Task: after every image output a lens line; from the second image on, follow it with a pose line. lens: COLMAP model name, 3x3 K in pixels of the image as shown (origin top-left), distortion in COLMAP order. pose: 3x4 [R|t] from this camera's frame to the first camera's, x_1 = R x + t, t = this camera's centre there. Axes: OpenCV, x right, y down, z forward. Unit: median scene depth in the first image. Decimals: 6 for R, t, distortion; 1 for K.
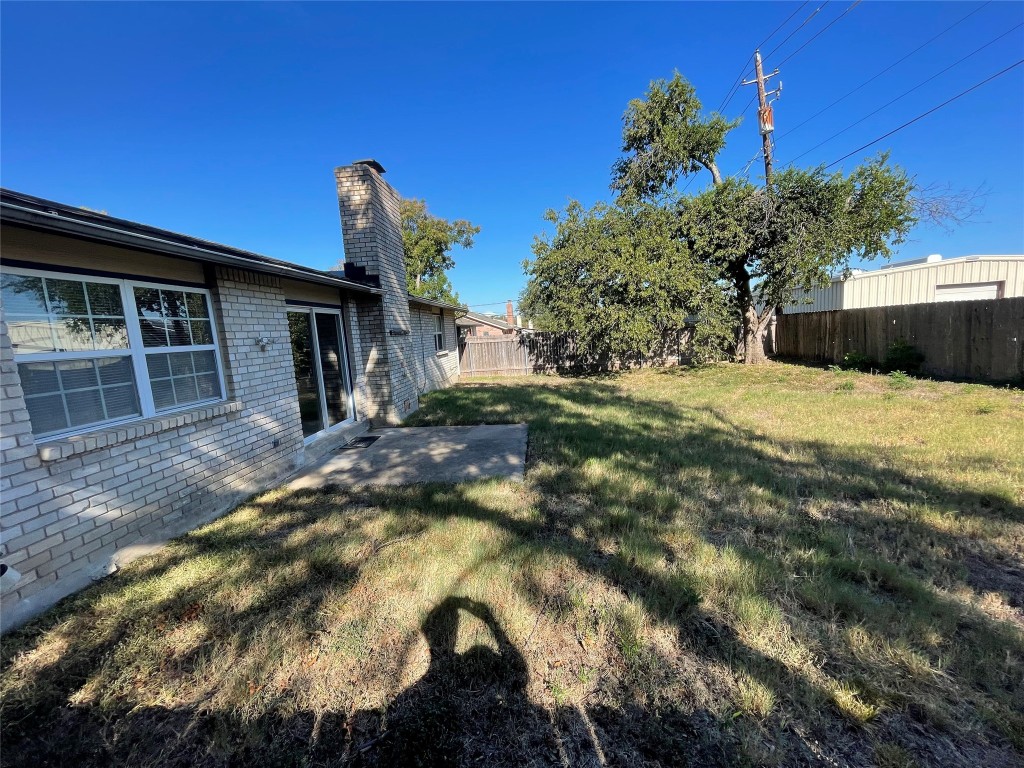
lens RADIAL K [[413.8, 0, 508.7], [0, 413.8, 383.7], [0, 0, 1]] dist [-0.004095, 0.000415]
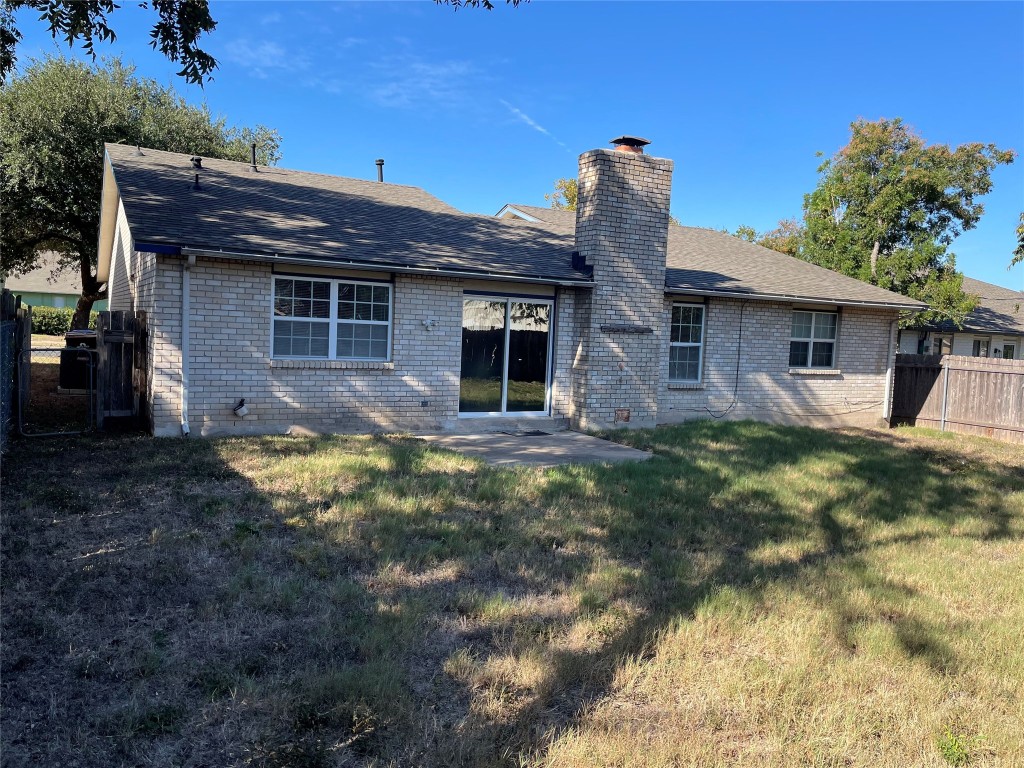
lens RADIAL K [[770.2, 0, 517.9], [0, 770.2, 385.9], [0, 0, 1]] dist [0.044398, -0.038612]
pose [[0.571262, 0.157457, -0.805523, 1.614448], [-0.189251, 0.980250, 0.057398, -0.106295], [0.798651, 0.119657, 0.589778, -0.181889]]
